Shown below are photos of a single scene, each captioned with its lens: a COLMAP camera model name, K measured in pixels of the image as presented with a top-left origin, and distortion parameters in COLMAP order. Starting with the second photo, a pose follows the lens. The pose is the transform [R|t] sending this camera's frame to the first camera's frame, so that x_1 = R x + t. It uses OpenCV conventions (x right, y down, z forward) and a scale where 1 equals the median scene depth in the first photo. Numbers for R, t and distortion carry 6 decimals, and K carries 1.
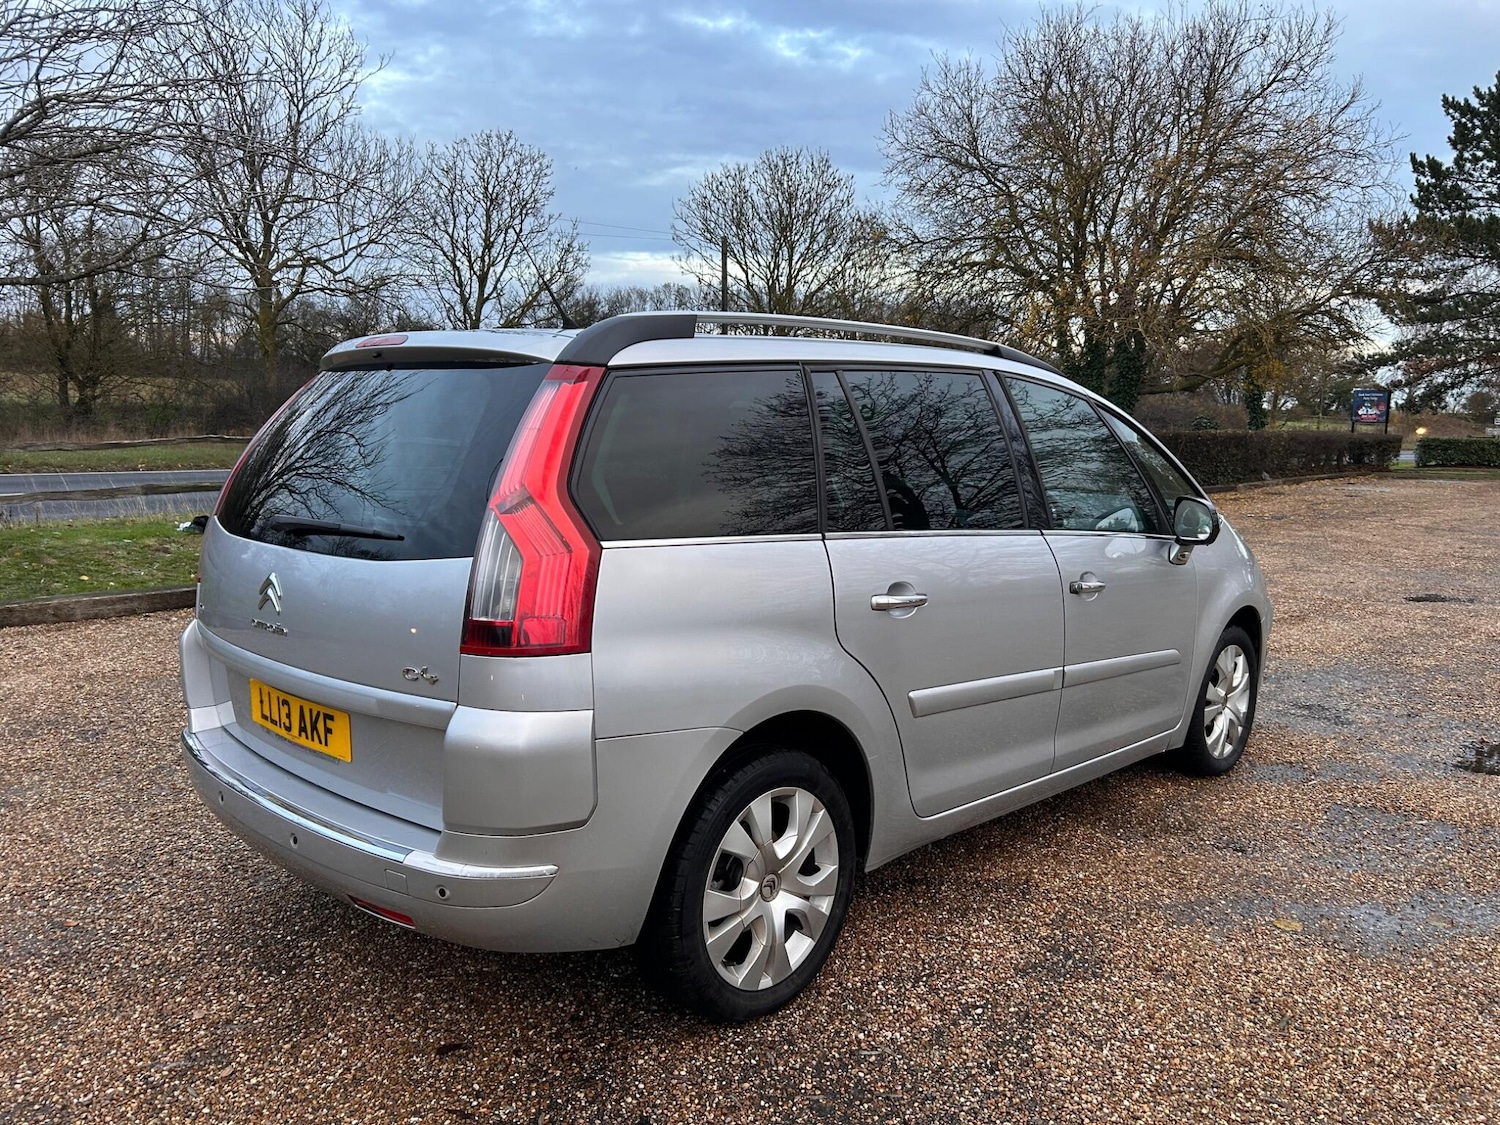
lens RADIAL K [[1116.5, 0, 754.3], [0, 1116.5, 557.9], [0, 0, 1]] dist [0.052724, -0.053961]
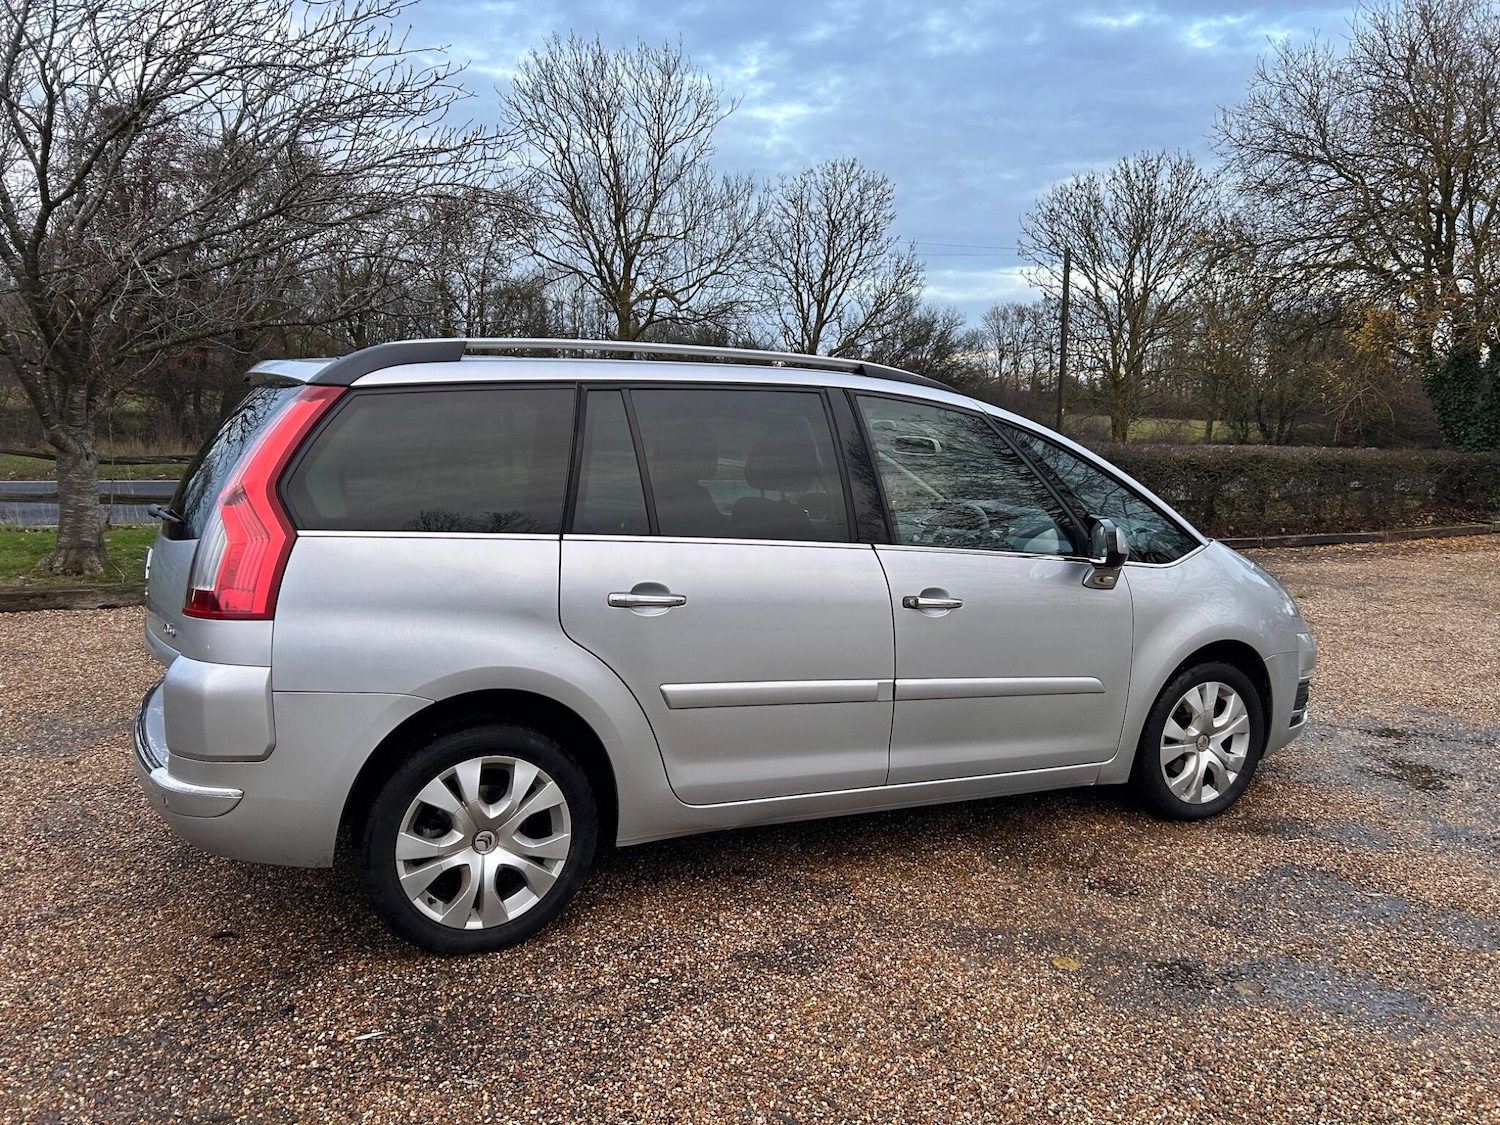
lens RADIAL K [[1116.5, 0, 744.9], [0, 1116.5, 571.6], [0, 0, 1]] dist [0.052724, -0.053961]
pose [[0.942907, 0.044911, -0.330013, 0.466239], [-0.046200, 0.998924, 0.003938, 0.001518], [0.329835, 0.011533, 0.943968, 0.004616]]
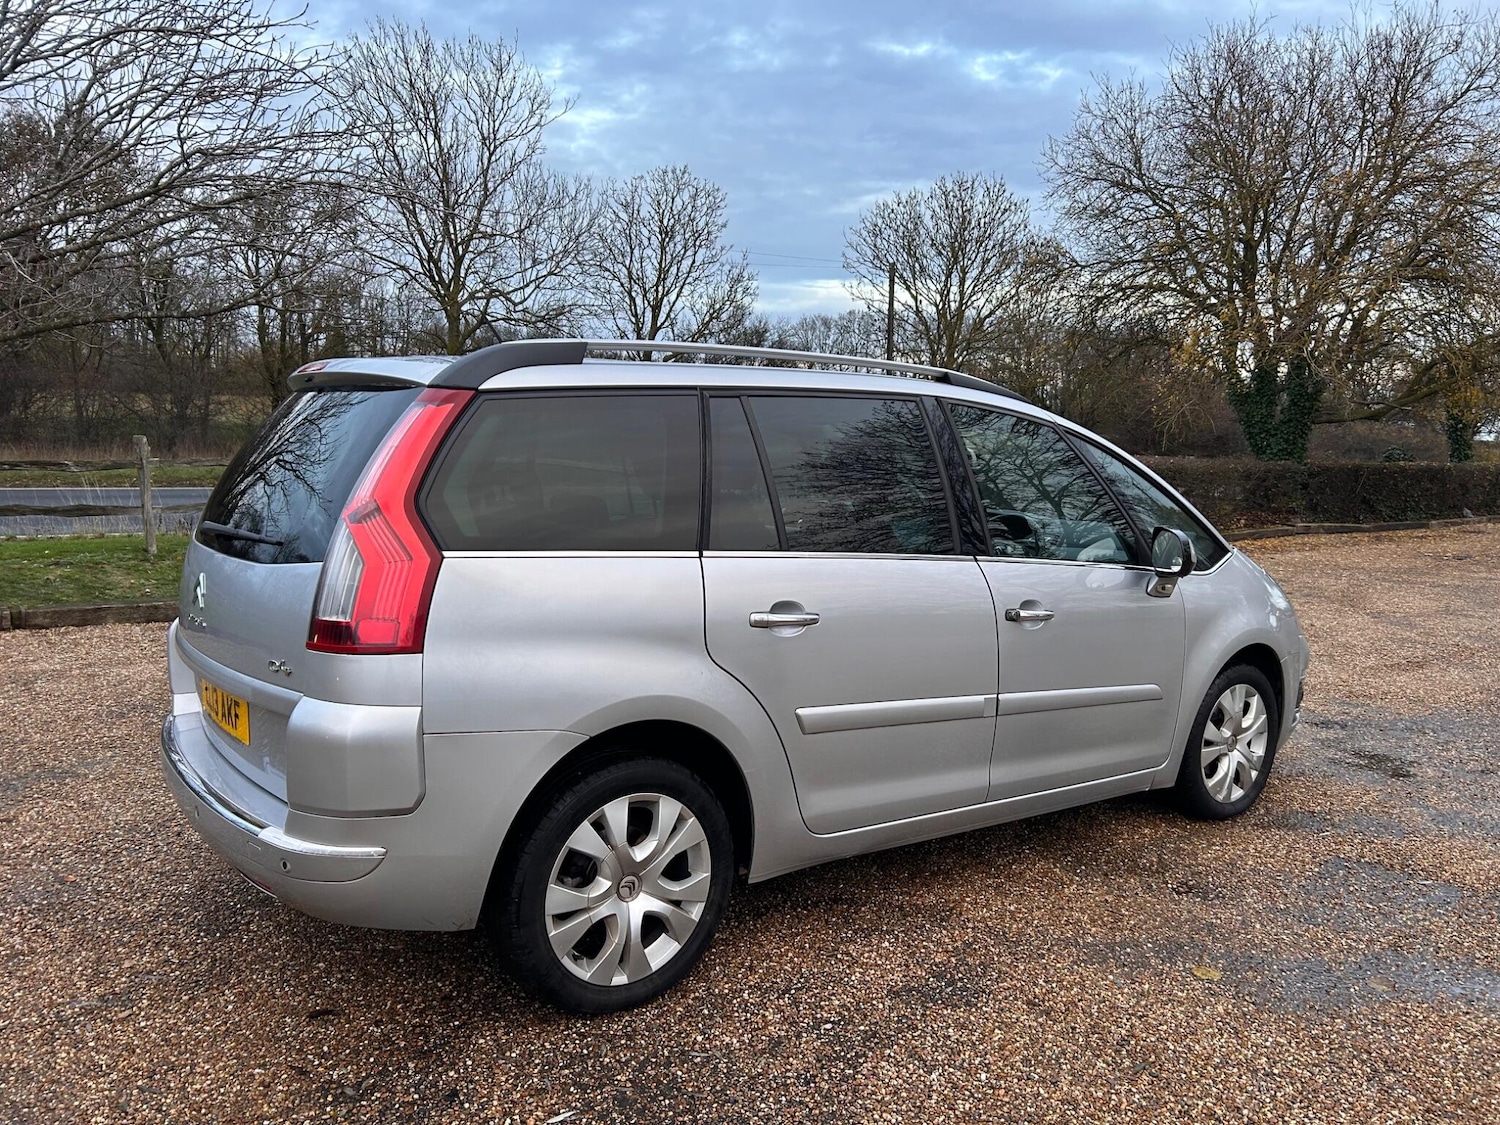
lens RADIAL K [[1116.5, 0, 756.1], [0, 1116.5, 563.0], [0, 0, 1]] dist [0.052724, -0.053961]
pose [[0.986890, 0.028181, -0.158914, 0.214355], [-0.031053, 0.999396, -0.015622, 0.002596], [0.158377, 0.020352, 0.987169, -0.014217]]
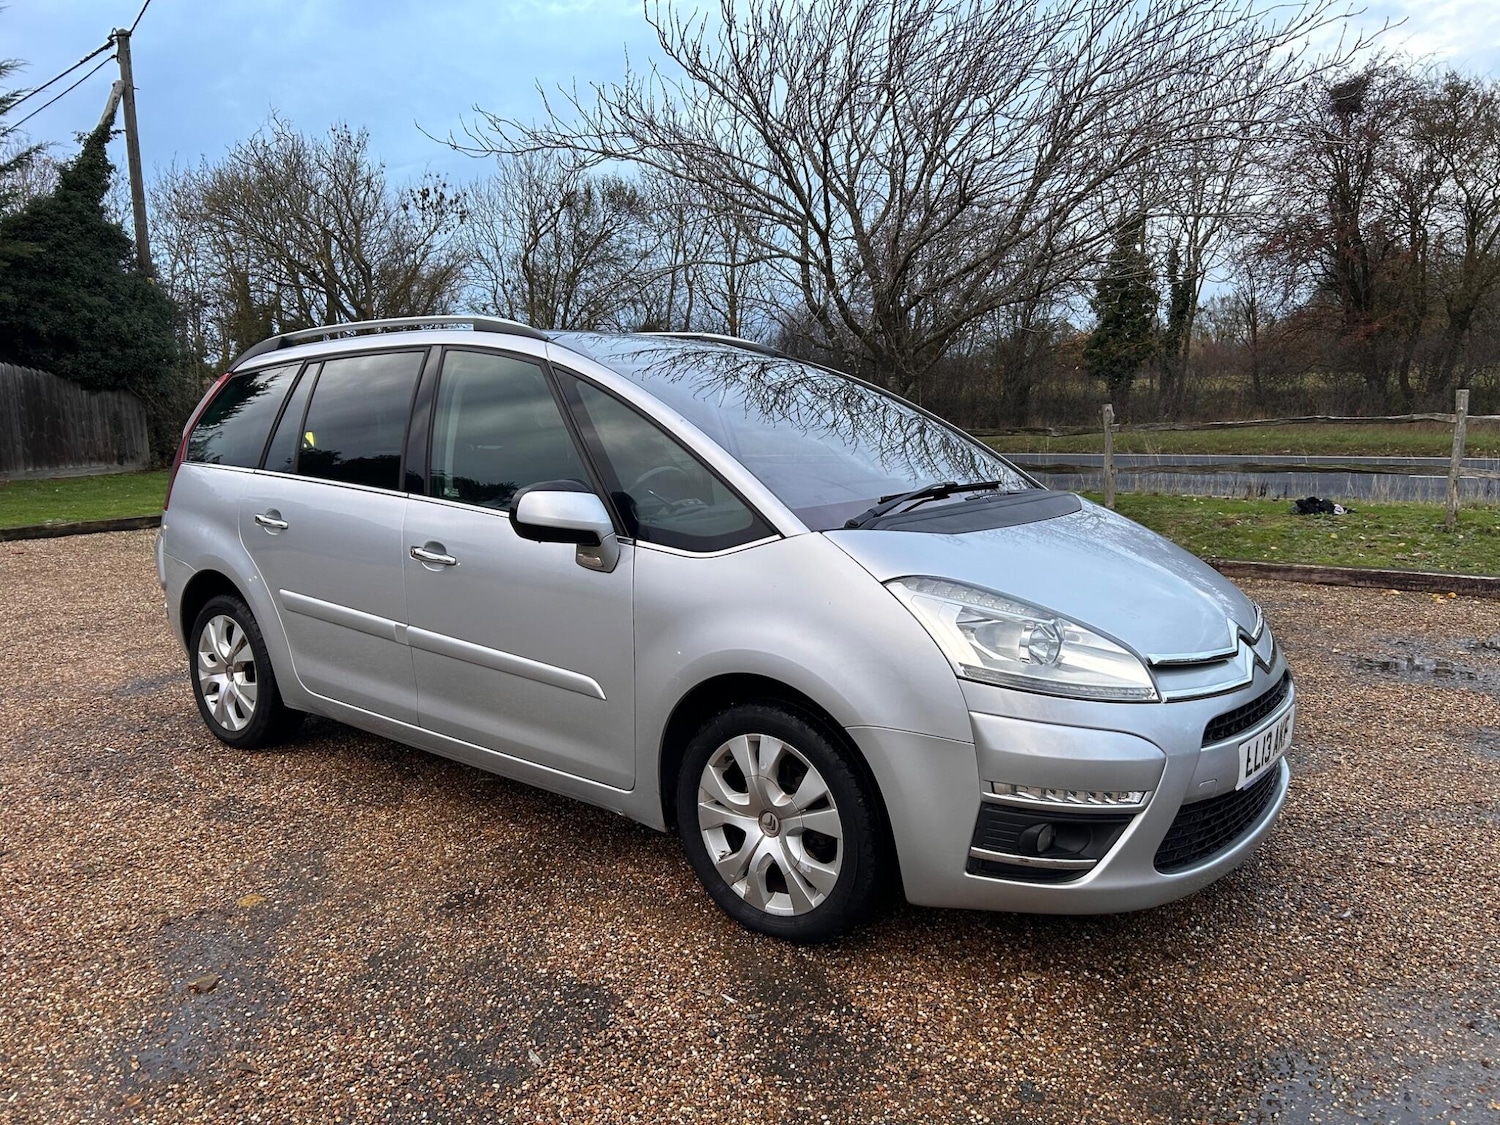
lens RADIAL K [[1116.5, 0, 757.3], [0, 1116.5, 564.2], [0, 0, 1]] dist [0.052724, -0.053961]
pose [[0.098932, 0.122367, -0.987542, 1.310756], [-0.106288, 0.988032, 0.111780, -0.109314], [0.989401, 0.093906, 0.110754, 1.177998]]
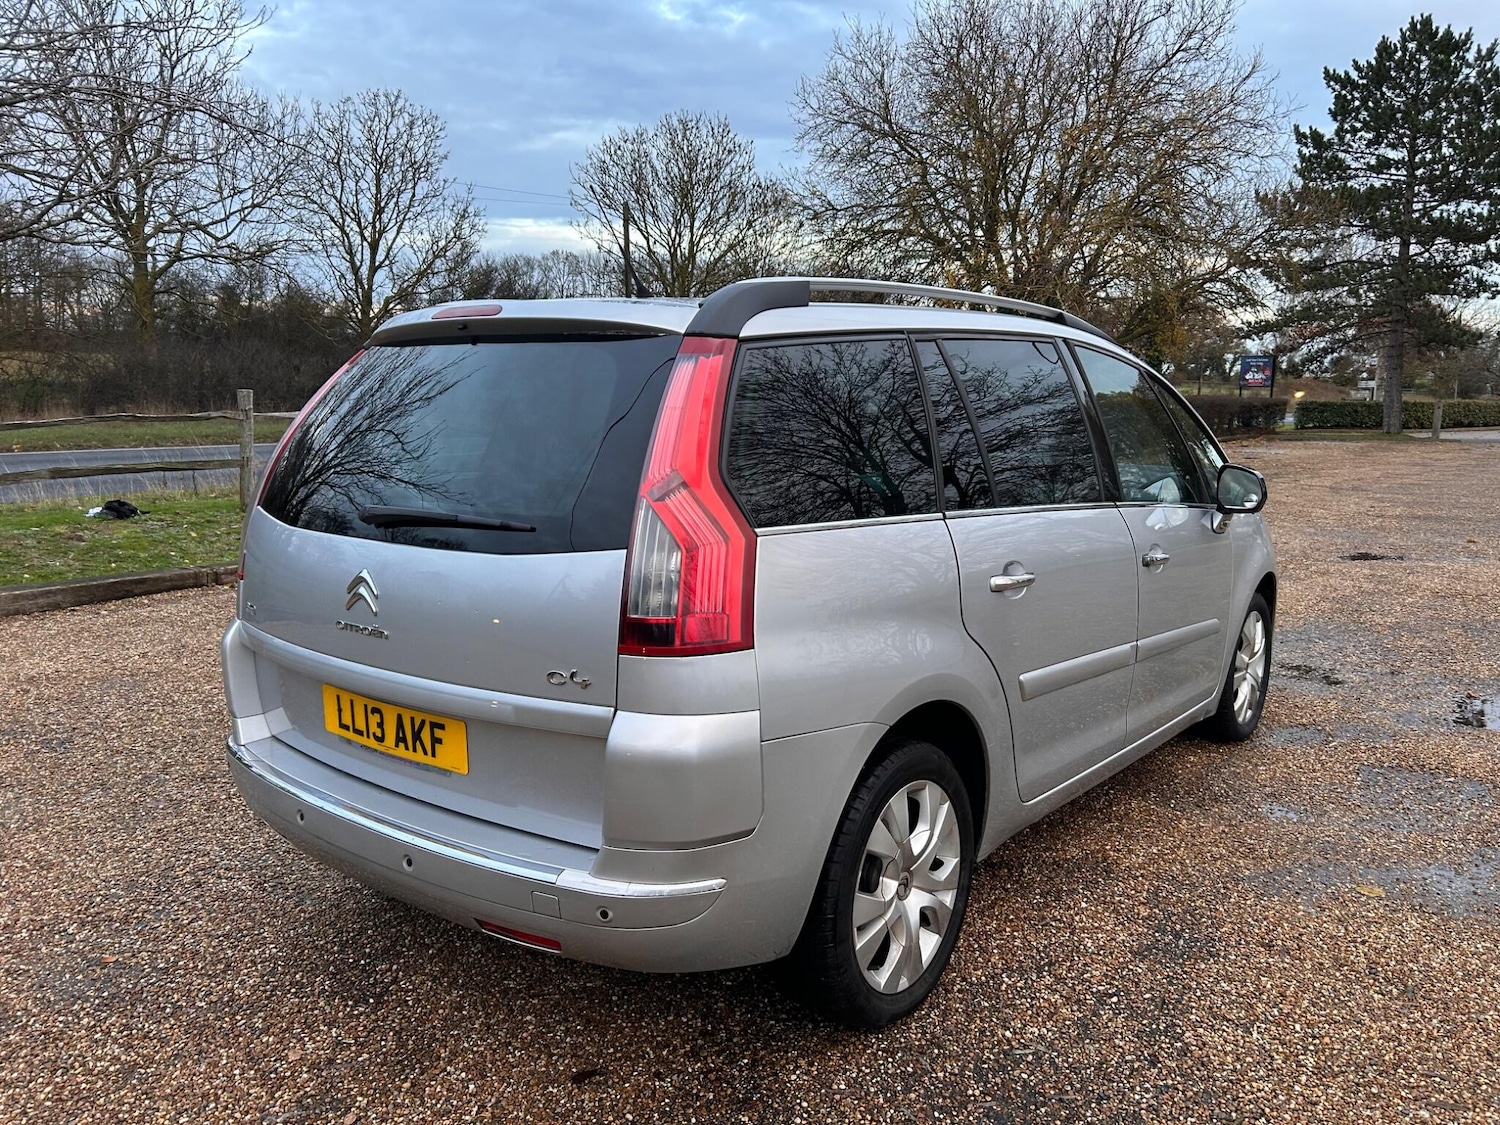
lens RADIAL K [[1116.5, 0, 753.5], [0, 1116.5, 559.7], [0, 0, 1]] dist [0.052724, -0.053961]
pose [[0.995465, -0.024751, 0.091856, -0.144435], [0.022155, 0.999329, 0.029178, -0.010086], [-0.092516, -0.027011, 0.995345, 0.051365]]
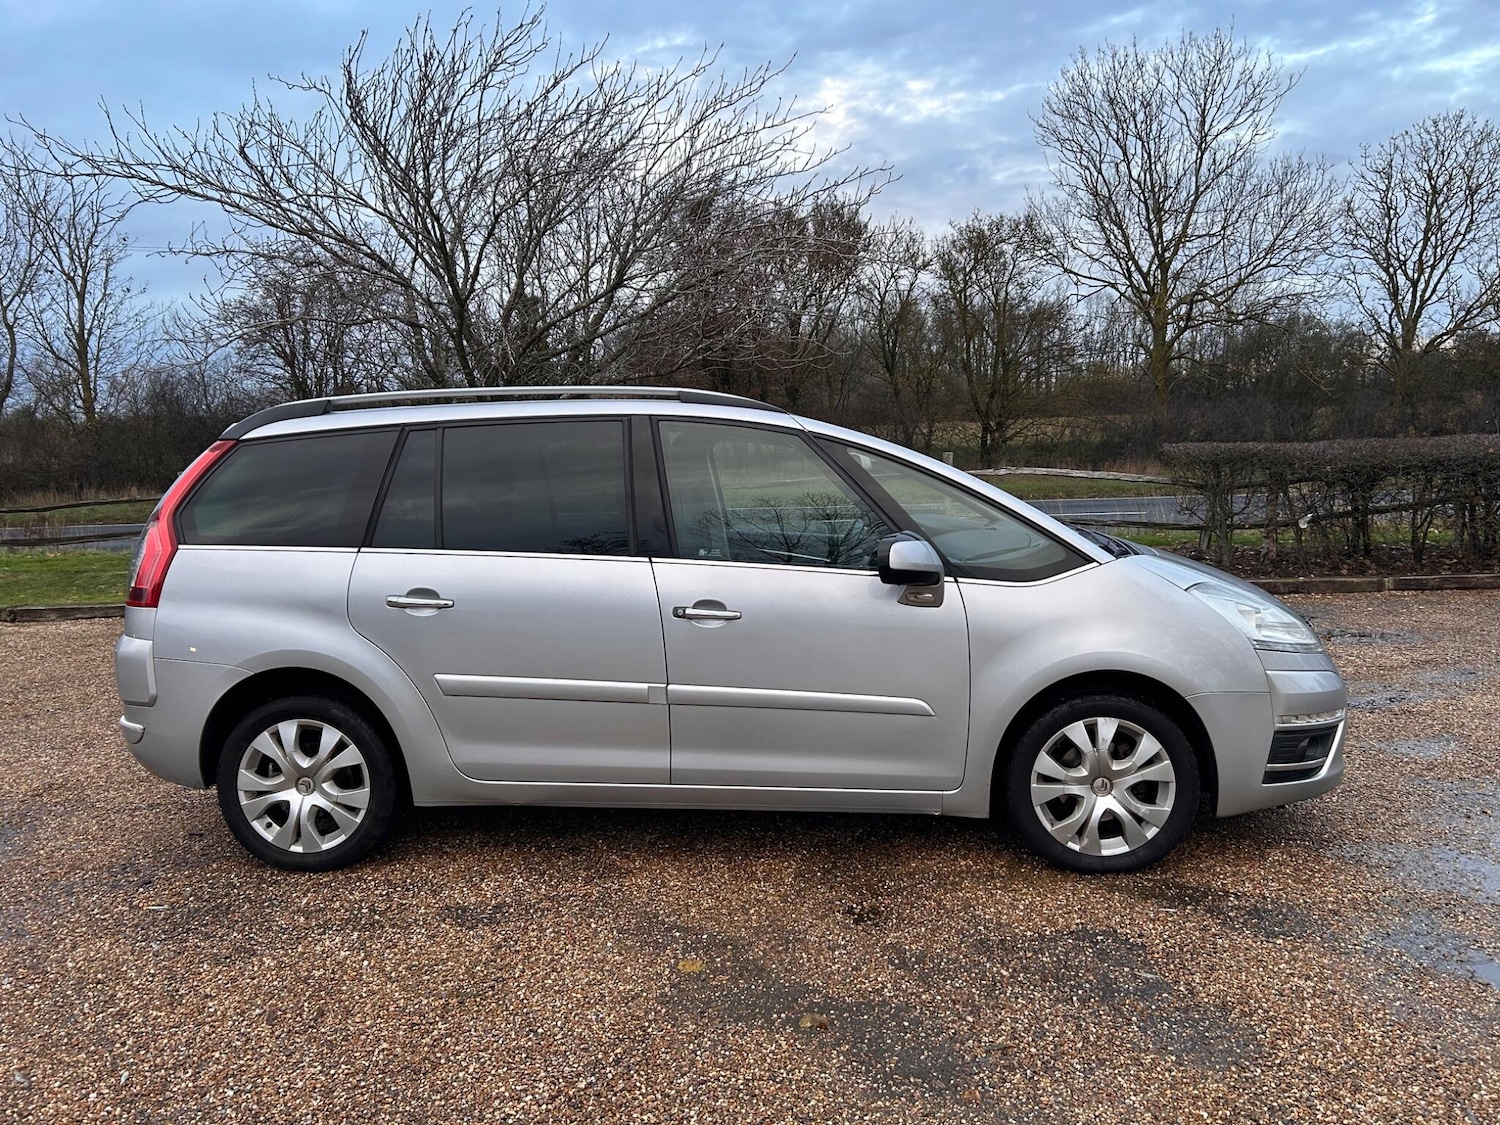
lens RADIAL K [[1116.5, 0, 753.7], [0, 1116.5, 558.6], [0, 0, 1]] dist [0.052724, -0.053961]
pose [[0.646332, 0.039078, -0.762055, 1.120102], [-0.058007, 0.998314, 0.001995, -0.030791], [0.760849, 0.042915, 0.647509, 0.355049]]
